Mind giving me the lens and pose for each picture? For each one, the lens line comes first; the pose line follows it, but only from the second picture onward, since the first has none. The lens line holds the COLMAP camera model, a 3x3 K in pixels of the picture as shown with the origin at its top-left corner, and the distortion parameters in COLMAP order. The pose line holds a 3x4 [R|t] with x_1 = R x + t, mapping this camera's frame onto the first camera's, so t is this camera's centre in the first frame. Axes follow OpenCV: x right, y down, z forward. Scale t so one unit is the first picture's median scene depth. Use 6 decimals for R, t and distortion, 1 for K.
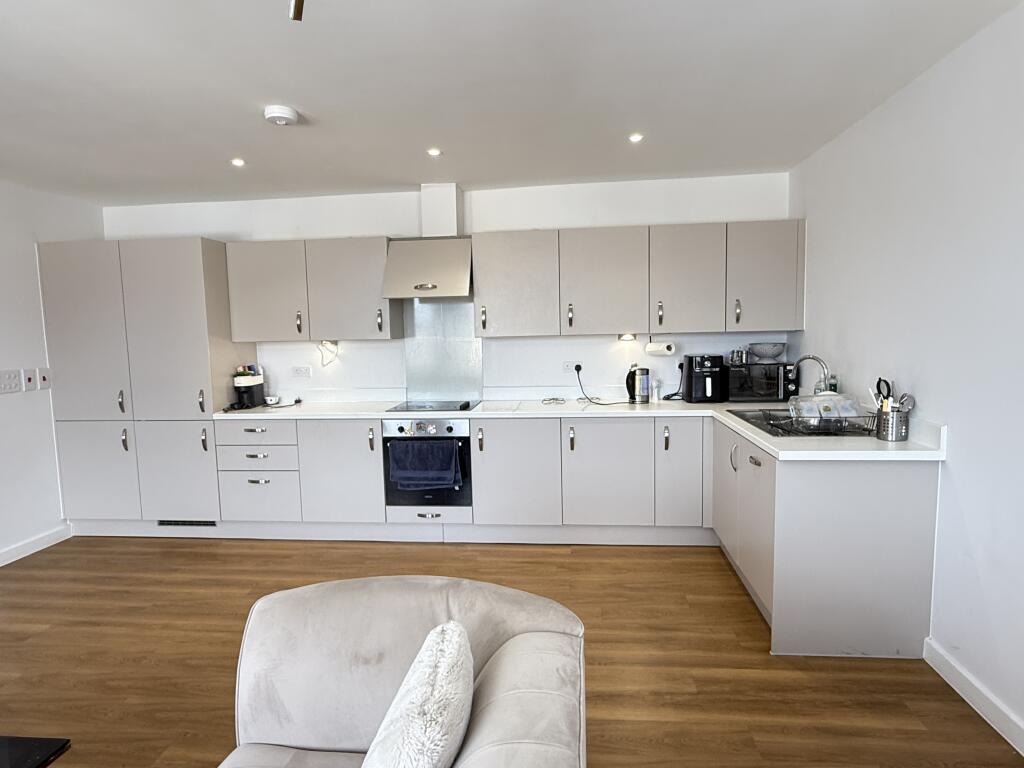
lens RADIAL K [[609.4, 0, 510.1], [0, 609.4, 388.7], [0, 0, 1]] dist [0.003775, 0.001157]
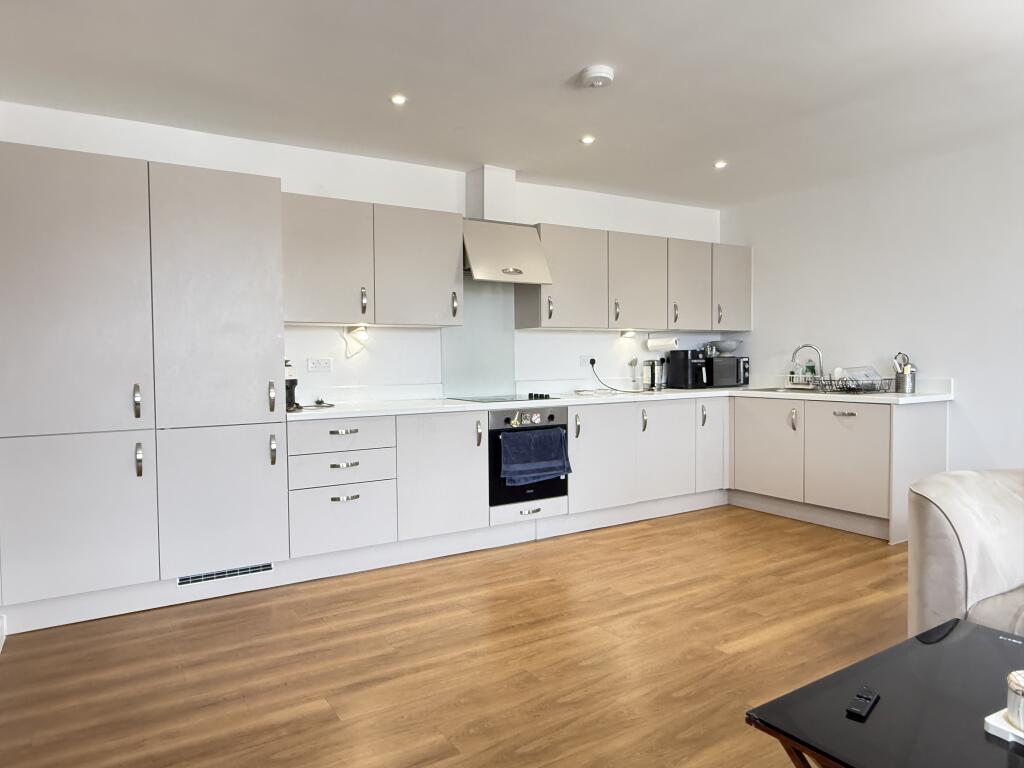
lens RADIAL K [[665.6, 0, 512.7], [0, 665.6, 382.0], [0, 0, 1]] dist [-0.004965, -0.000421]
pose [[0.789474, -0.008054, 0.613731, -0.798450], [0.053341, 0.997031, -0.055530, 0.065671], [-0.611462, 0.076576, 0.787560, 0.197403]]
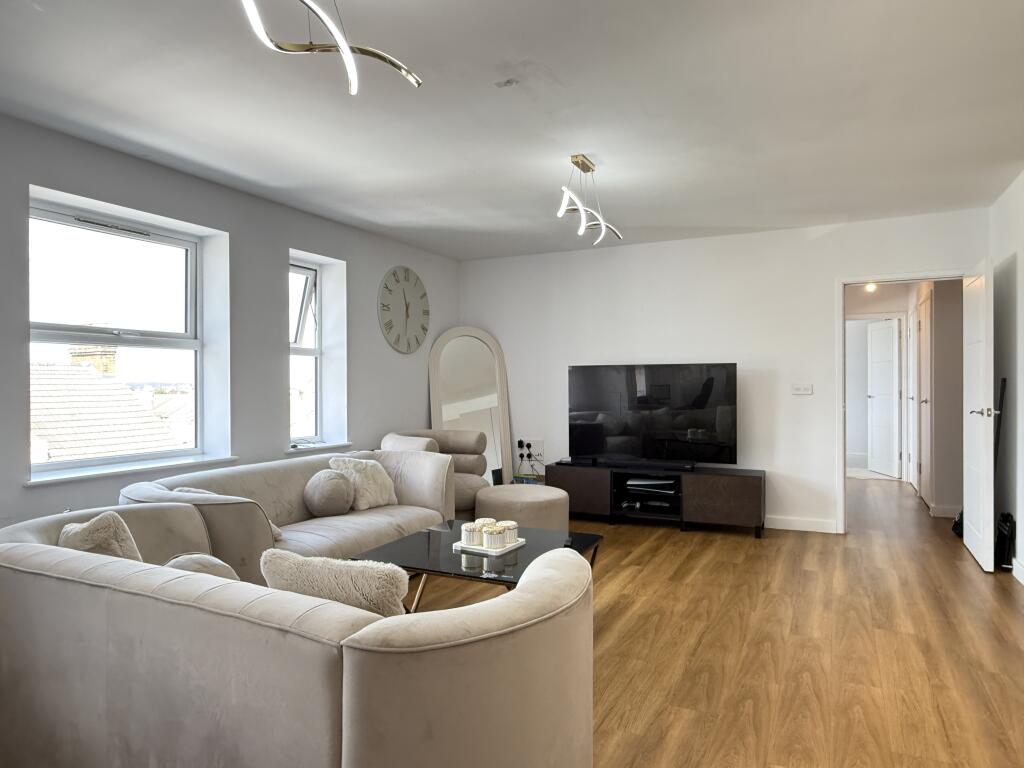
lens RADIAL K [[665.6, 0, 512.6], [0, 665.6, 384.4], [0, 0, 1]] dist [-0.004965, -0.000421]
pose [[-0.341202, 0.018674, -0.939804, 0.322287], [-0.082547, 0.995345, 0.049747, 0.002339], [0.936358, 0.094552, -0.338072, 0.559938]]
